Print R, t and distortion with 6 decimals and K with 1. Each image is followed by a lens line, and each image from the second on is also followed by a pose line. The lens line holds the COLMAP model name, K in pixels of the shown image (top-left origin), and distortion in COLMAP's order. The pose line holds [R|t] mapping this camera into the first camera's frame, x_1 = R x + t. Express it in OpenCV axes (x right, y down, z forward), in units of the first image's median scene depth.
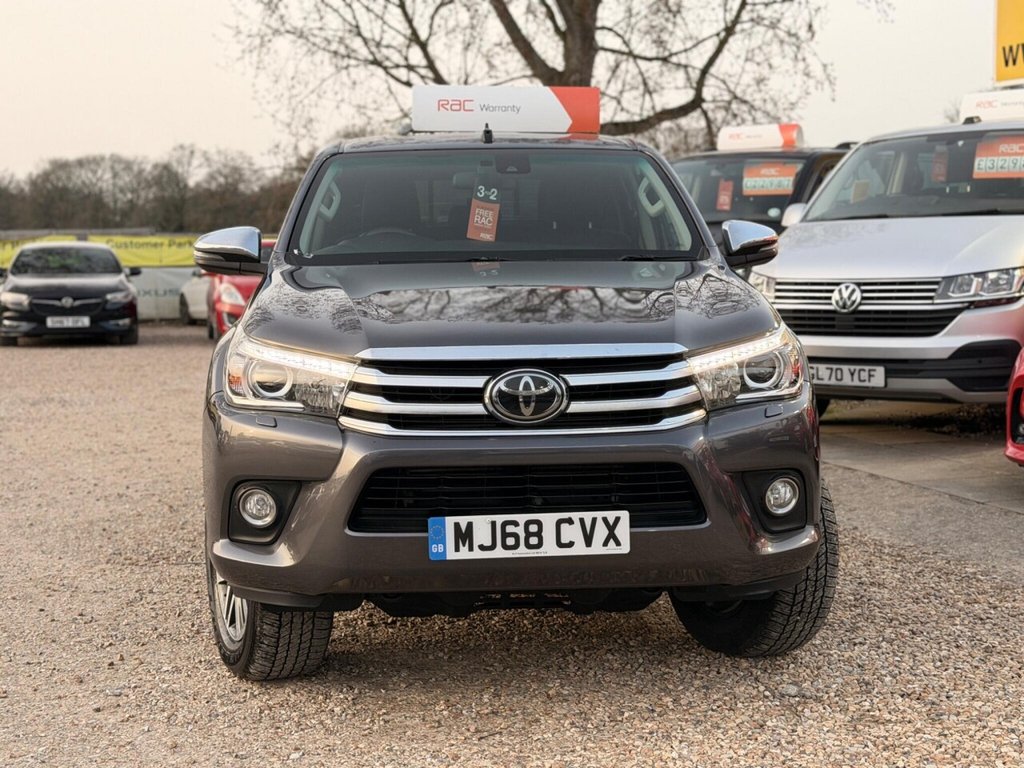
lens RADIAL K [[1550.8, 0, 489.6], [0, 1550.8, 389.6], [0, 0, 1]] dist [0.123538, 0.000000]
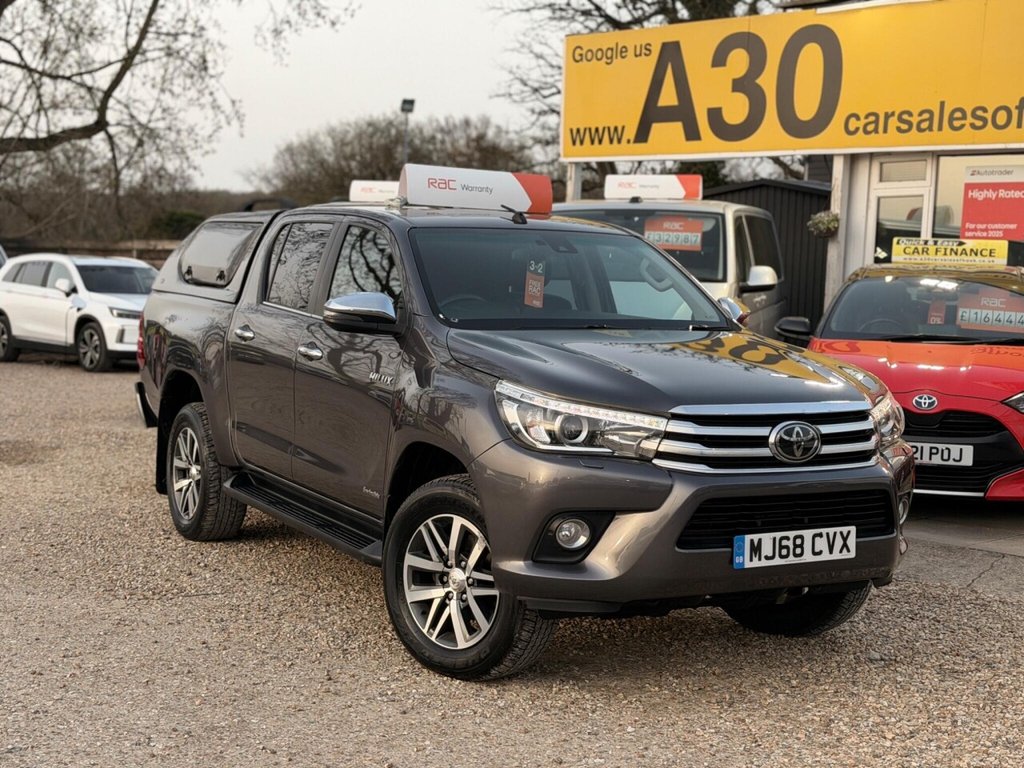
lens RADIAL K [[1550.8, 0, 511.1], [0, 1550.8, 388.5], [0, 0, 1]] dist [0.123538, 0.000000]
pose [[0.901923, 0.003420, 0.431883, -0.727363], [0.002938, 0.999897, -0.014056, -0.022051], [-0.431887, 0.013946, 0.901820, -0.091752]]
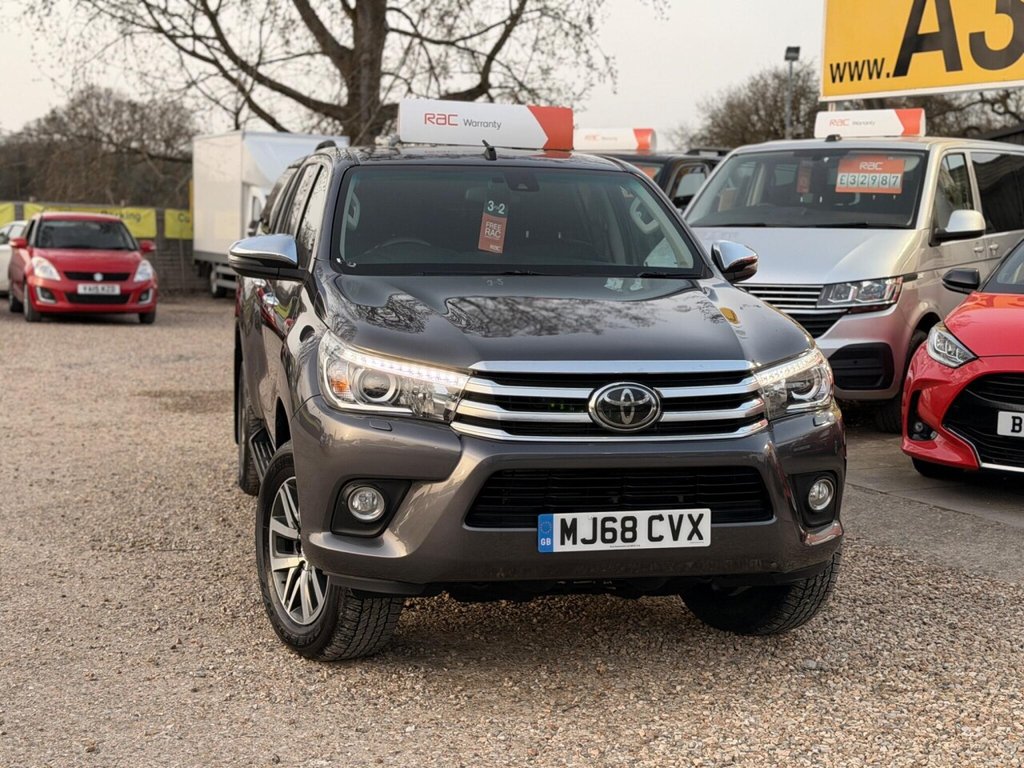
lens RADIAL K [[1550.8, 0, 486.4], [0, 1550.8, 389.4], [0, 0, 1]] dist [0.123538, 0.000000]
pose [[0.987789, 0.014058, 0.155160, -0.236265], [-0.016487, 0.999761, 0.014377, -0.021420], [-0.154920, -0.016759, 0.987785, -0.089027]]
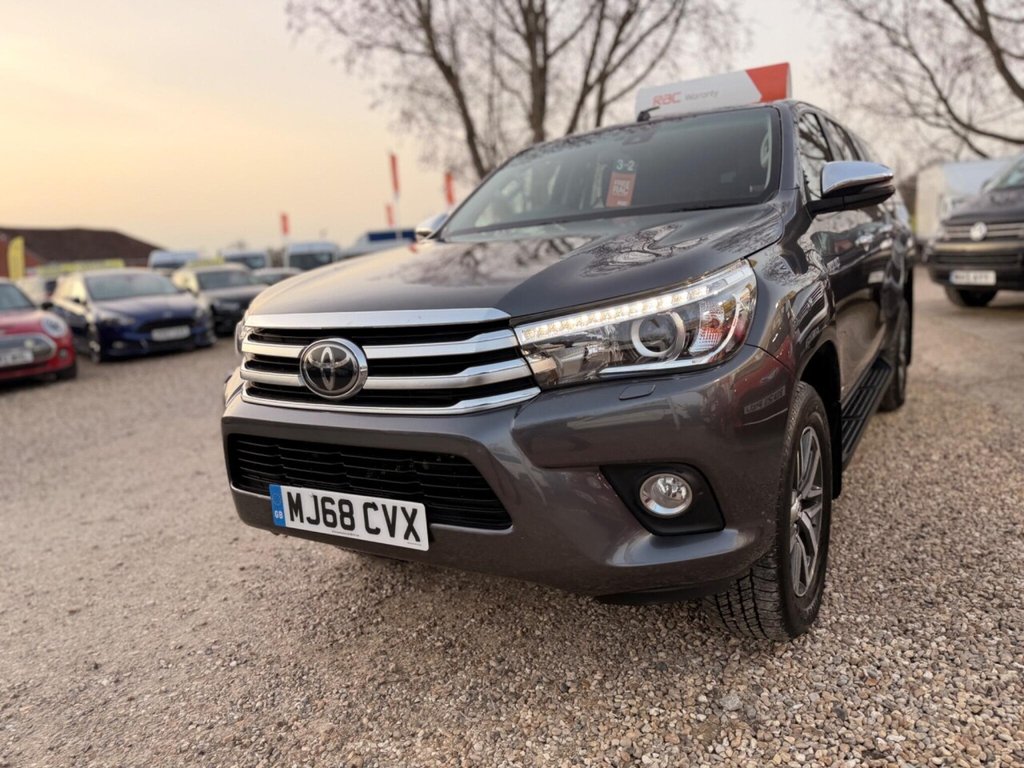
lens RADIAL K [[719.5, 0, 507.3], [0, 719.5, 388.4], [0, 0, 1]] dist [0.034497, -0.045334]
pose [[0.820000, 0.050471, -0.570134, 0.334683], [0.014543, 0.993946, 0.108905, -0.027509], [0.572179, -0.097593, 0.814301, 0.669024]]
